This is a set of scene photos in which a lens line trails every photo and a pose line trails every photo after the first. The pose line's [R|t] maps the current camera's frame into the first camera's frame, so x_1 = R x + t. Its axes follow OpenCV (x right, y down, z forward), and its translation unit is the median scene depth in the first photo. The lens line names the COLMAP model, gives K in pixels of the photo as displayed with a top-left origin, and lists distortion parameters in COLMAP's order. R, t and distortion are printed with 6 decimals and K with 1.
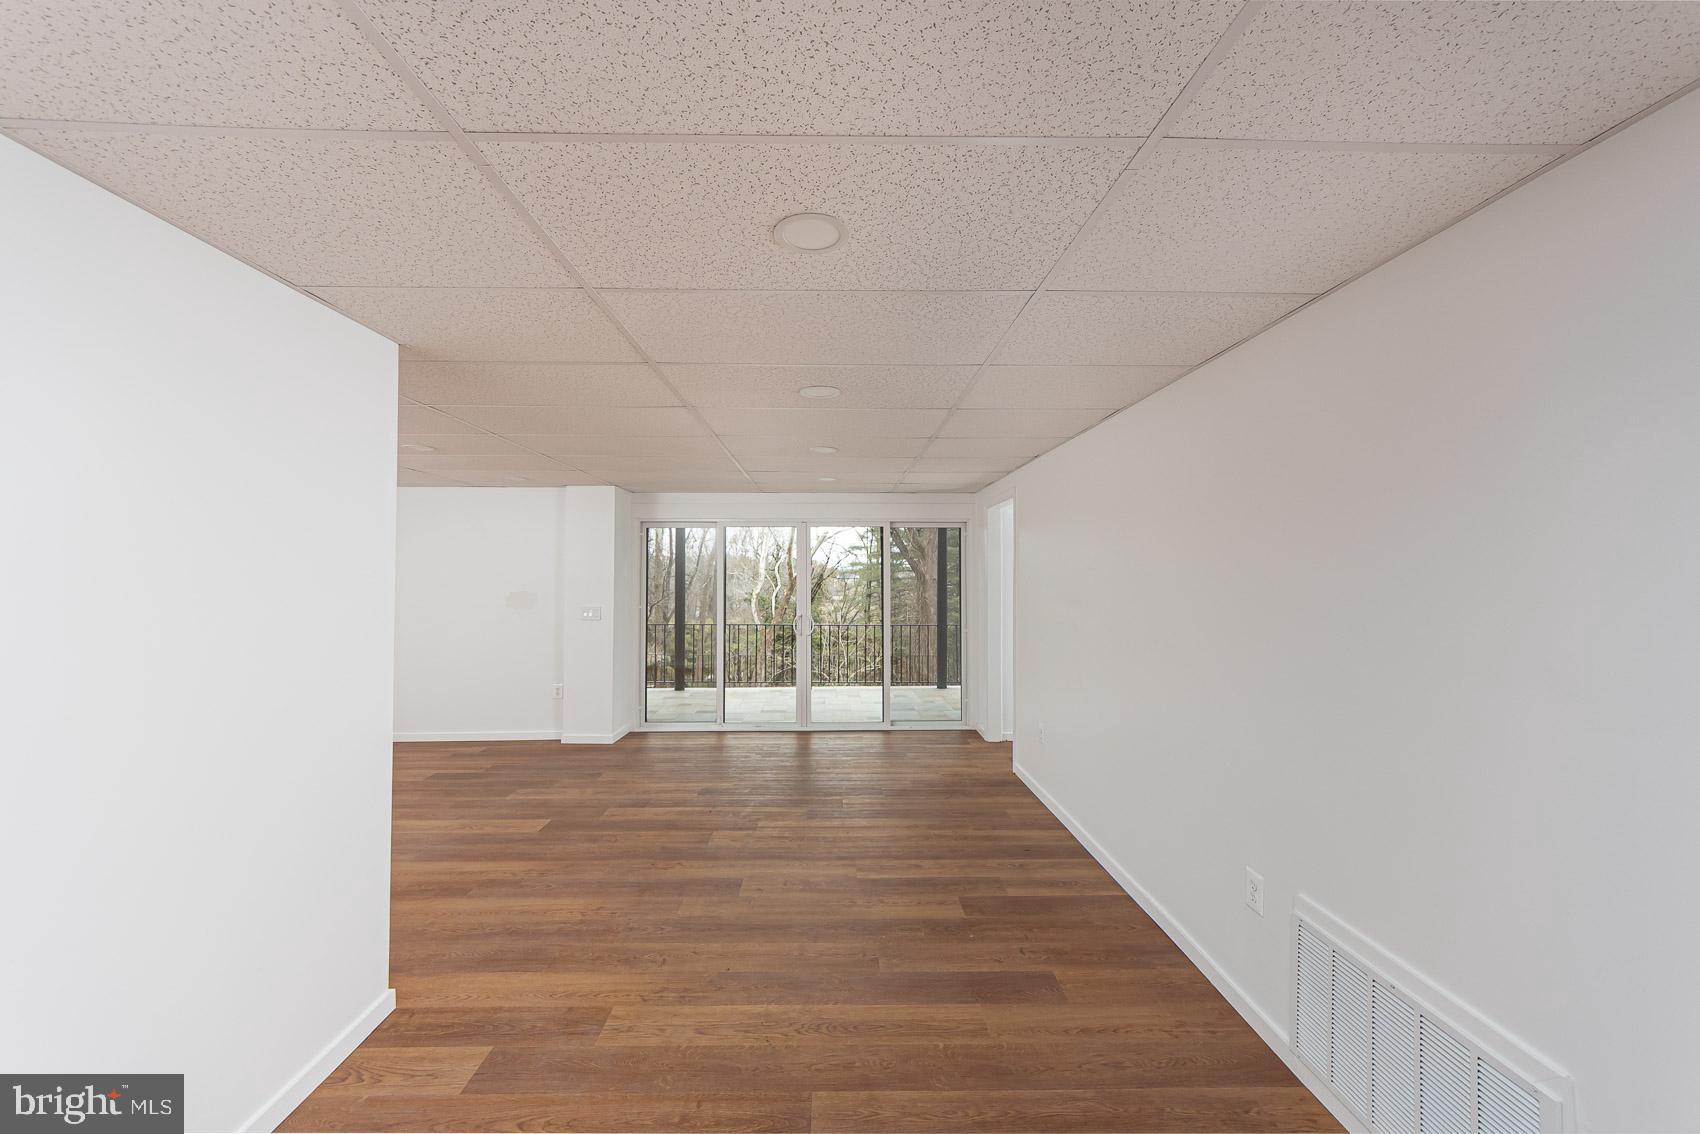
lens RADIAL K [[654.1, 0, 840.5], [0, 654.1, 567.5], [0, 0, 1]] dist [-0.000646, -0.000075]
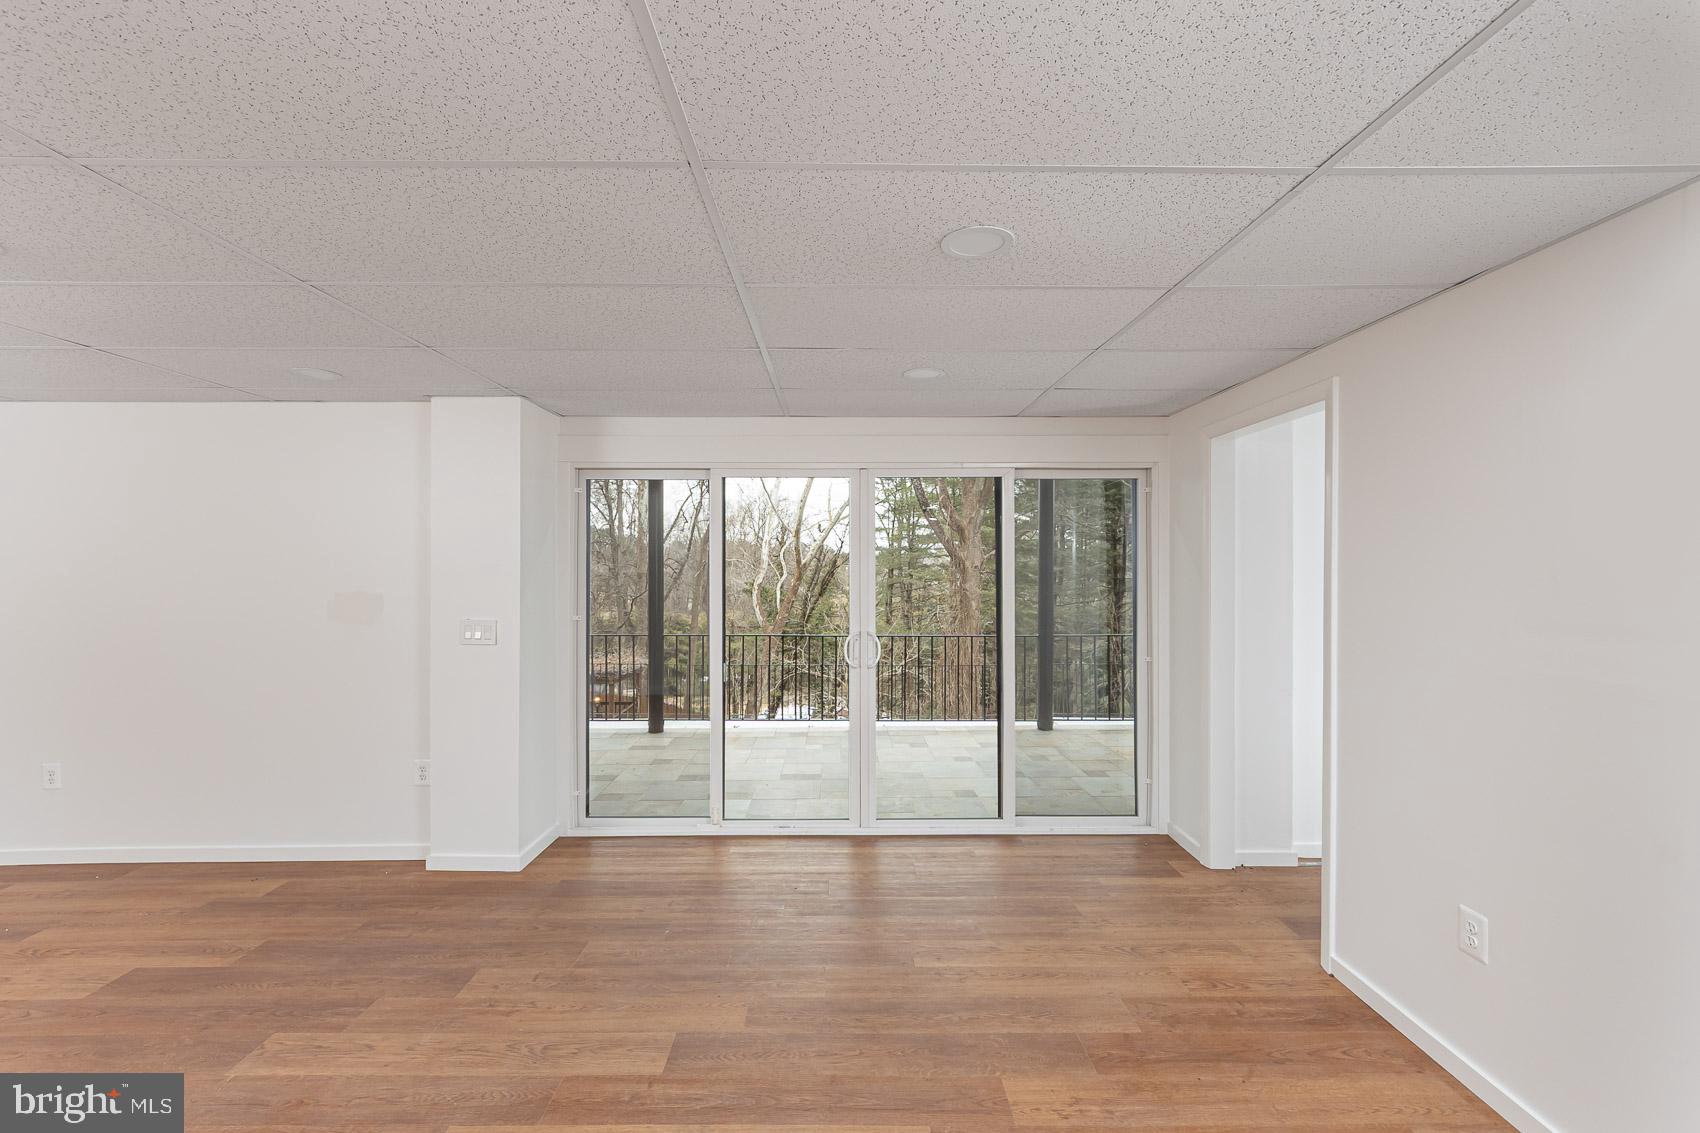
lens RADIAL K [[708.9, 0, 849.9], [0, 708.9, 559.5], [0, 0, 1]] dist [-0.000126, 0.000011]
pose [[0.999984, -0.000834, 0.005512, -0.044229], [0.000788, 0.999965, 0.008309, 0.002427], [-0.005519, -0.008305, 0.999950, 0.238593]]
